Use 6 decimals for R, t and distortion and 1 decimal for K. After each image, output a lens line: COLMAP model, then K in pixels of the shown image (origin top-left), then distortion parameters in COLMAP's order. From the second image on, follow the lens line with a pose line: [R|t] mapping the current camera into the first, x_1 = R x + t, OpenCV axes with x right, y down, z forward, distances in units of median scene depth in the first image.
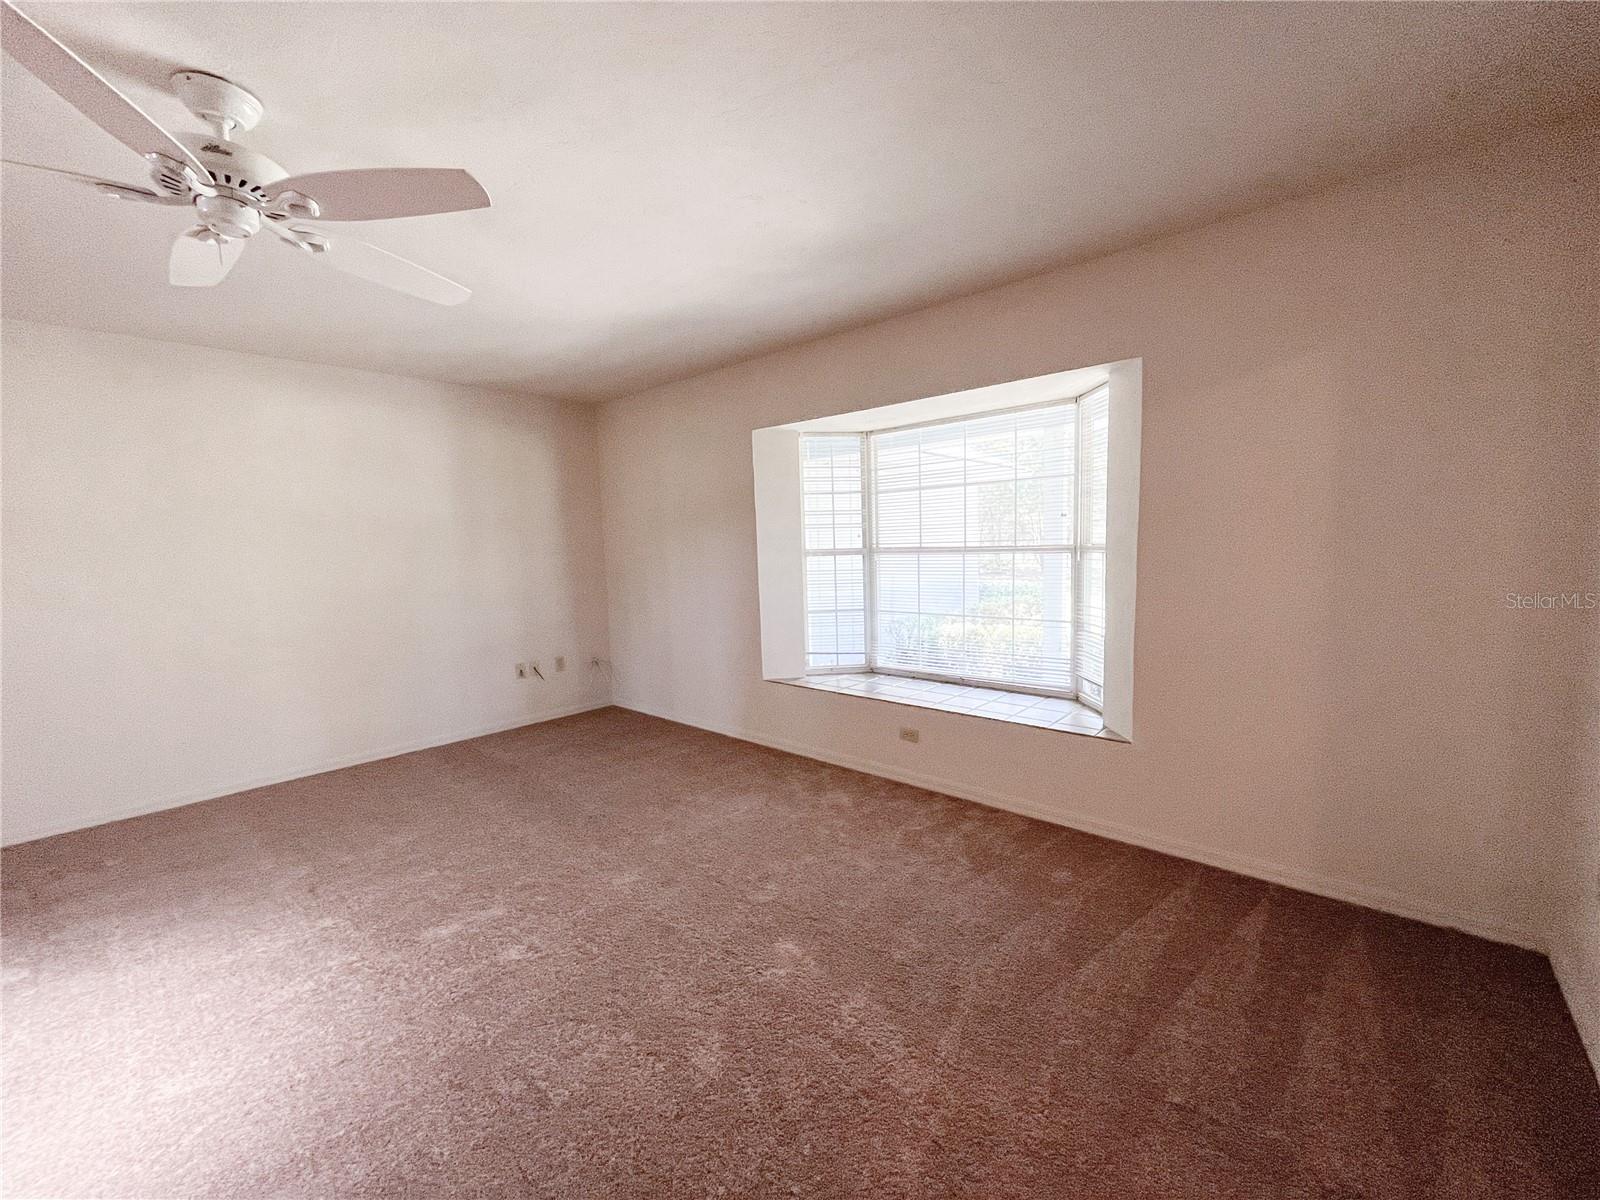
lens RADIAL K [[622.1, 0, 796.1], [0, 622.1, 607.1], [0, 0, 1]] dist [-0.001265, -0.000328]
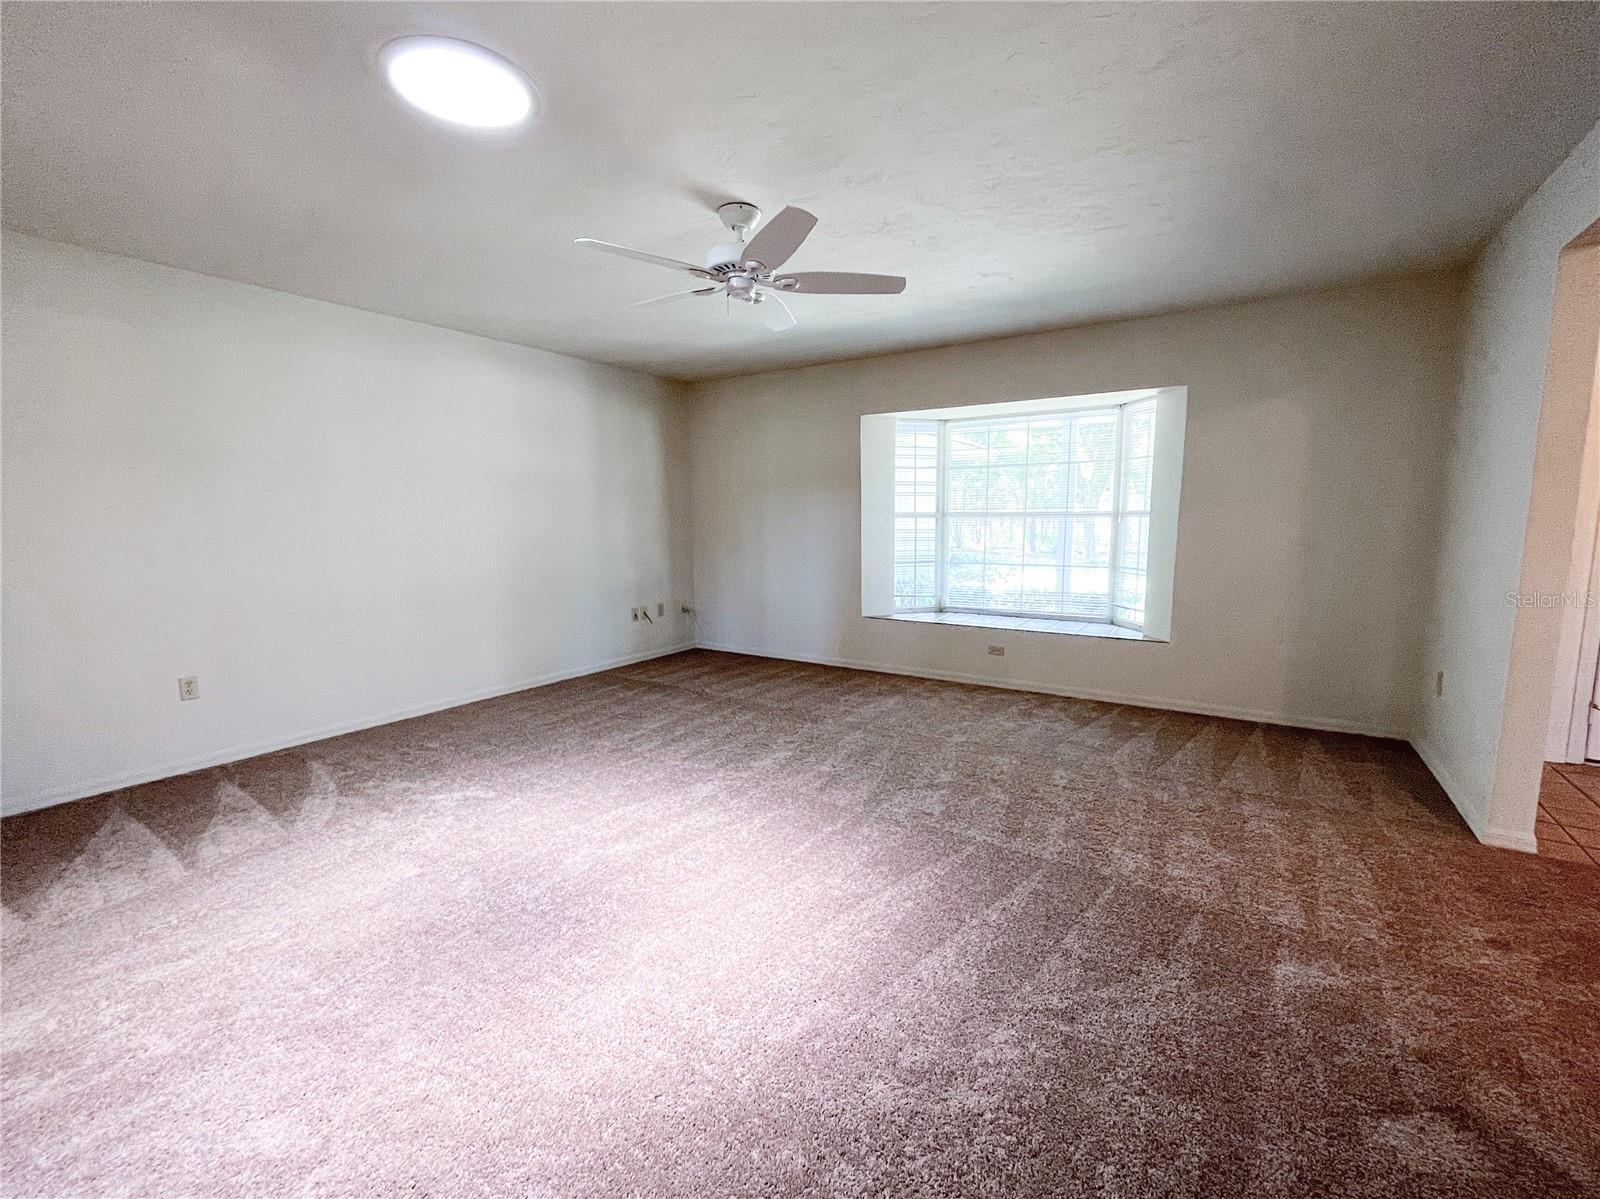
lens RADIAL K [[645.6, 0, 799.6], [0, 645.6, 601.8], [0, 0, 1]] dist [-0.002981, -0.000427]
pose [[0.989570, -0.000070, 0.144056, -0.371002], [-0.003799, 0.999639, 0.026586, 0.054292], [-0.144005, -0.026856, 0.989212, -0.266832]]
